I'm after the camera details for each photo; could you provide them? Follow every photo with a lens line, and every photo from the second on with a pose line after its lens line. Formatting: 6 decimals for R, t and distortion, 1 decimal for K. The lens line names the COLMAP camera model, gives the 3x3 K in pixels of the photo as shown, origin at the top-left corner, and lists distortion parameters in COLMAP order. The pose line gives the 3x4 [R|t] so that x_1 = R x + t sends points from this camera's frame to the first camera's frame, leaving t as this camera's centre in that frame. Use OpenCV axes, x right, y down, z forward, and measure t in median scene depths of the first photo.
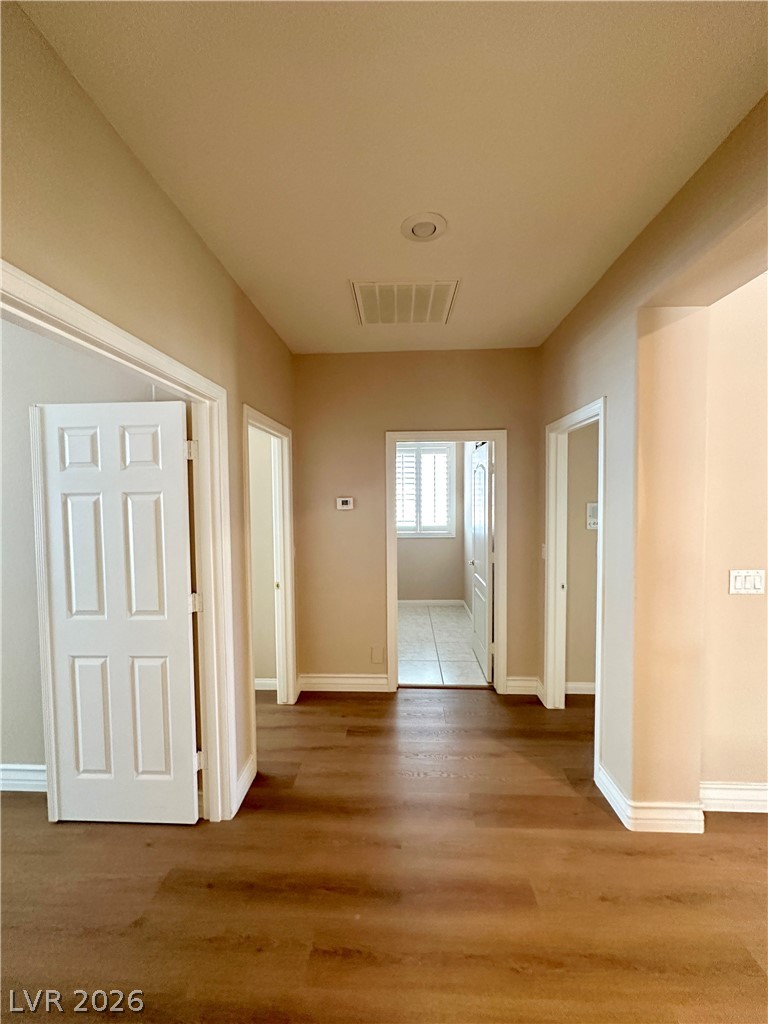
lens RADIAL K [[409.6, 0, 384.0], [0, 409.6, 512.0], [0, 0, 1]] dist [-0.002321, 0.000722]
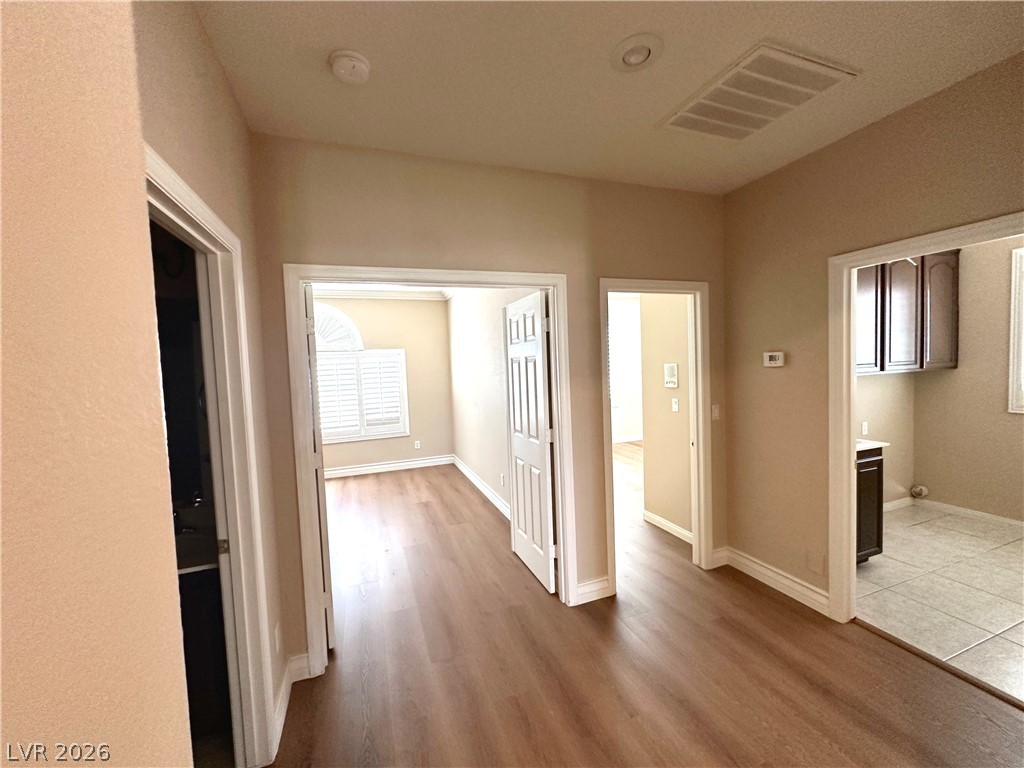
lens RADIAL K [[409.6, 0, 513.4], [0, 409.6, 383.1], [0, 0, 1]] dist [-0.002321, 0.000722]
pose [[0.399454, 0.039521, -0.915901, 0.459978], [-0.002043, 0.999106, 0.042220, -0.007012], [0.916751, -0.014994, 0.399178, 0.214115]]
